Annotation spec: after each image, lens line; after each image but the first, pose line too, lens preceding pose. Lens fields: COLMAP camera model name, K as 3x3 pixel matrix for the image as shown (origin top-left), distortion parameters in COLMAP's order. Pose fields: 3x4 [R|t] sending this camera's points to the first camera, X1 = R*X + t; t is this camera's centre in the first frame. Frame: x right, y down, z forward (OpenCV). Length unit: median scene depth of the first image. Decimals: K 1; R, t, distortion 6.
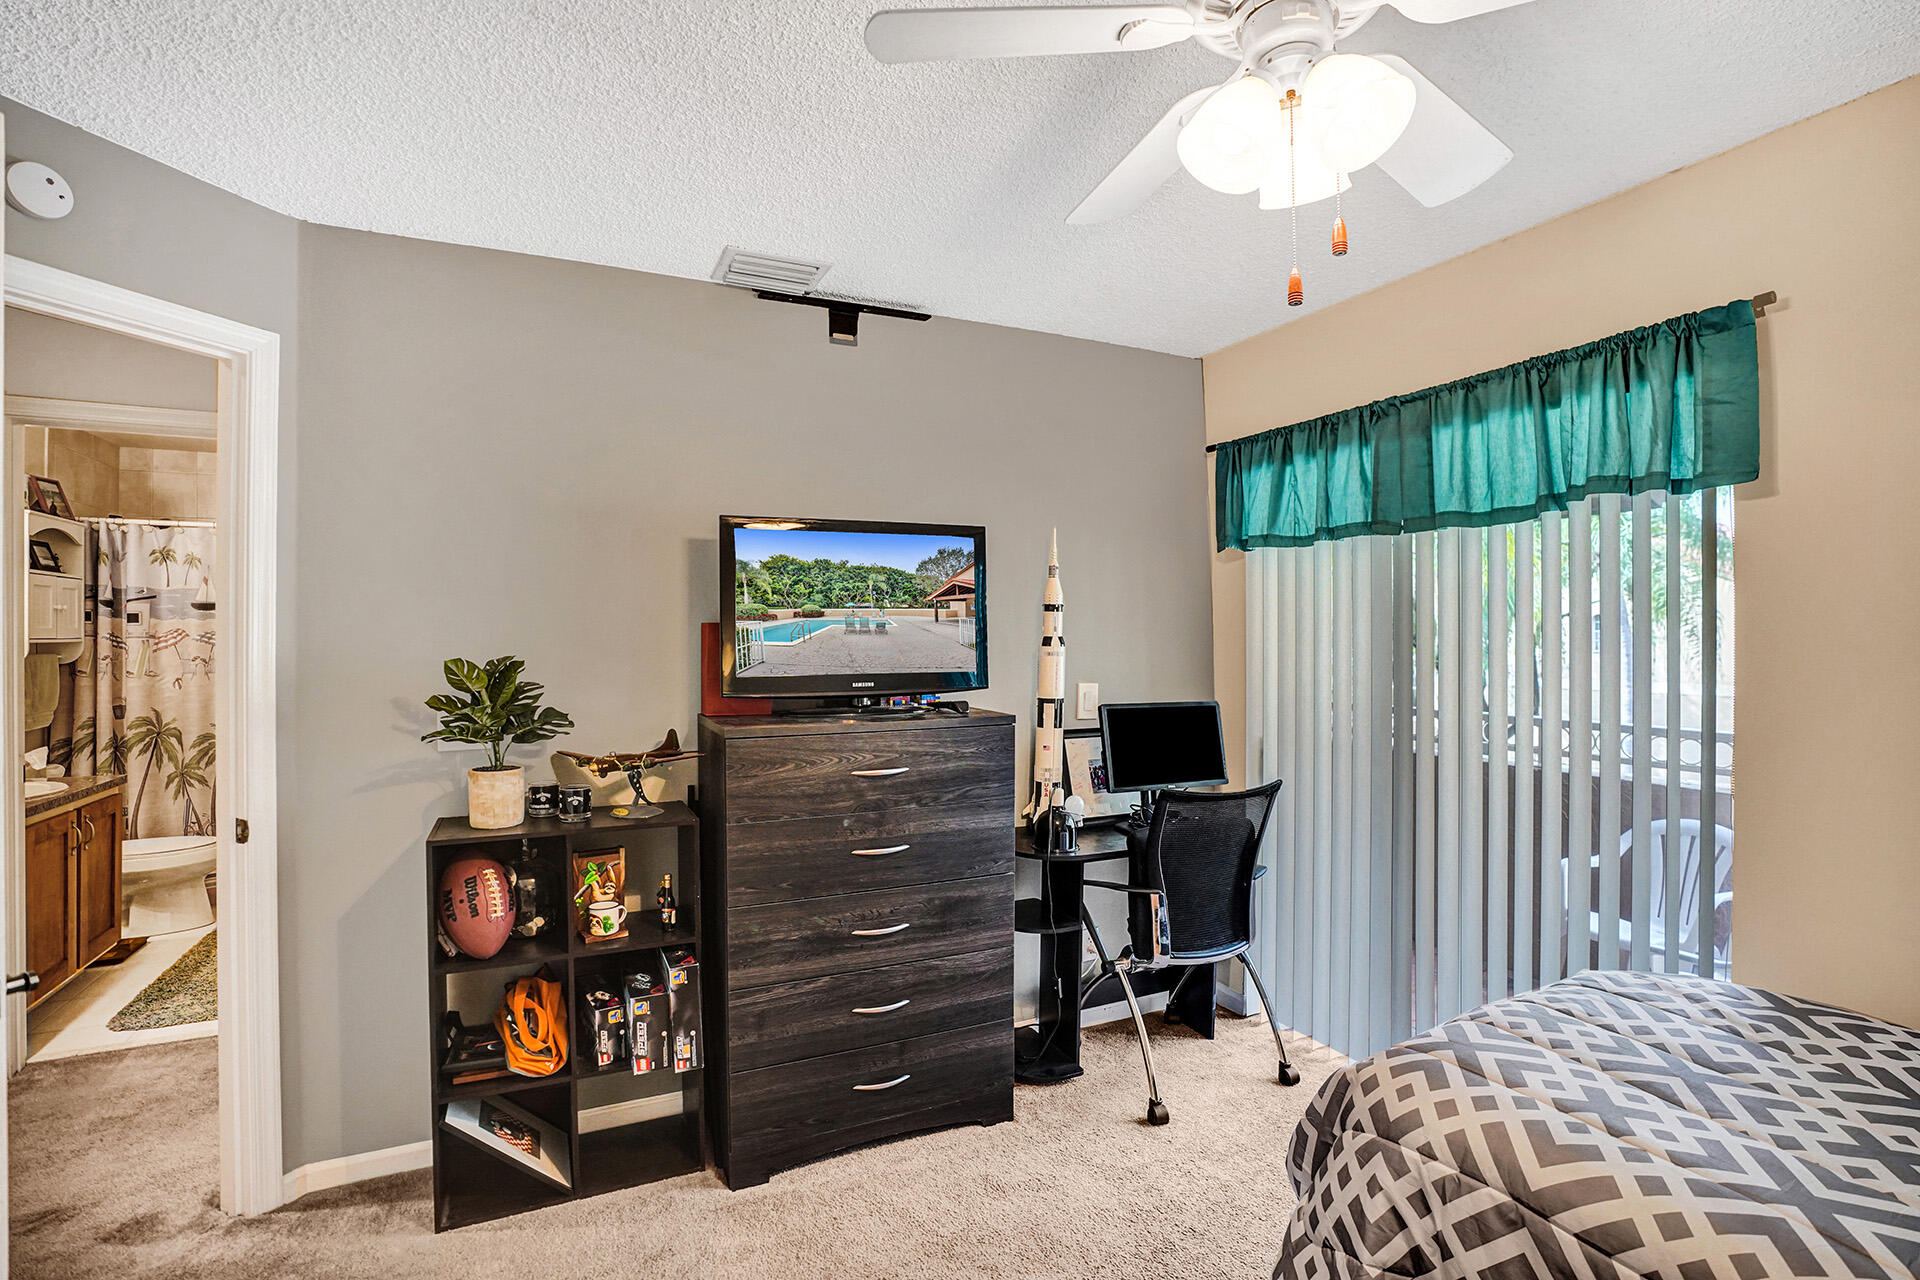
lens RADIAL K [[896.0, 0, 960.0], [0, 896.0, 640.0], [0, 0, 1]] dist [-0.045161, 0.000266]
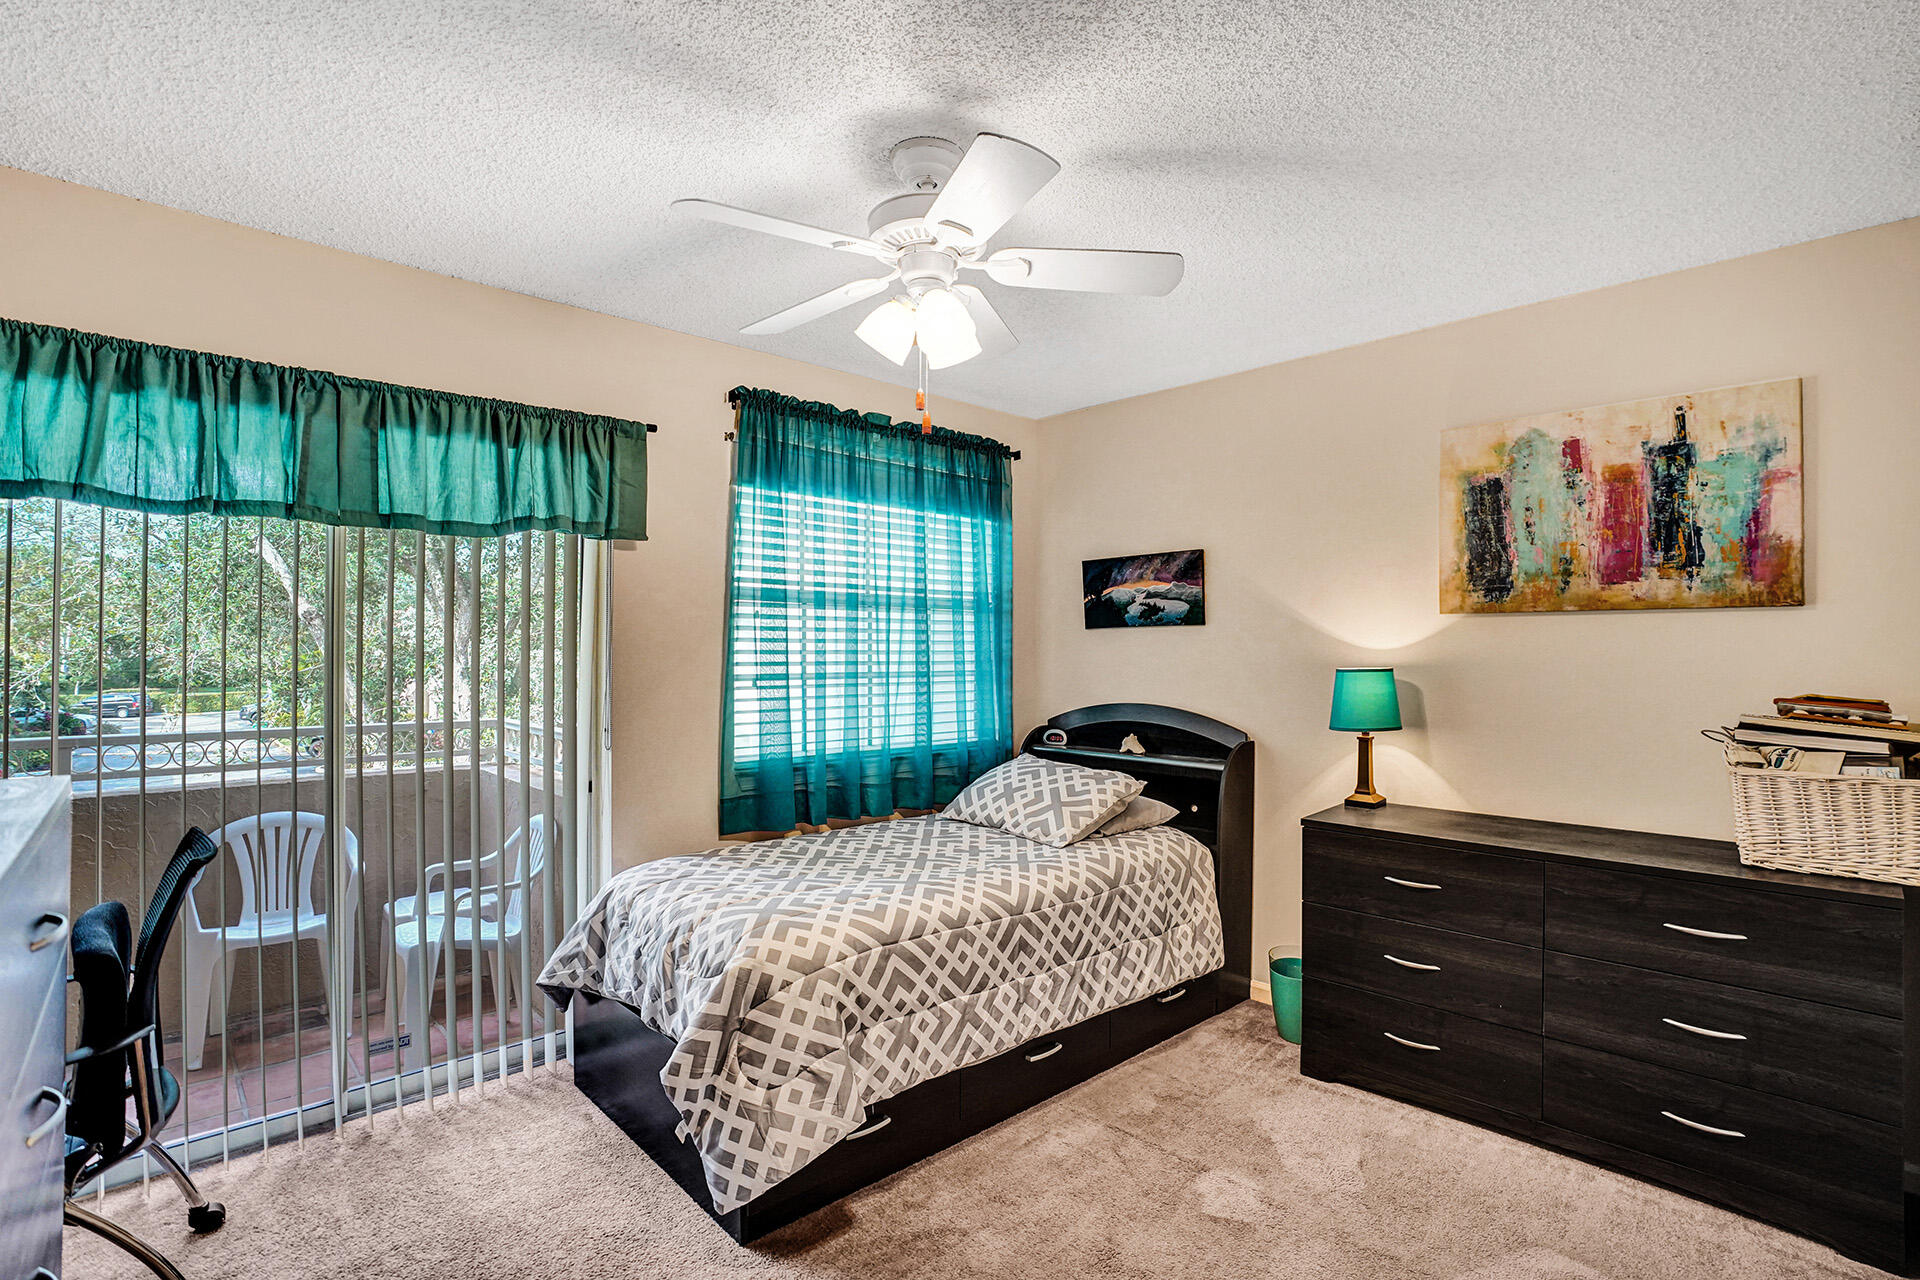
lens RADIAL K [[896.0, 0, 960.0], [0, 896.0, 640.0], [0, 0, 1]] dist [-0.045161, 0.000266]
pose [[-0.299670, 0.008058, 0.954009, -0.657400], [0.002873, 0.999967, -0.007544, 0.009515], [-0.954039, 0.000480, -0.299683, 0.766855]]
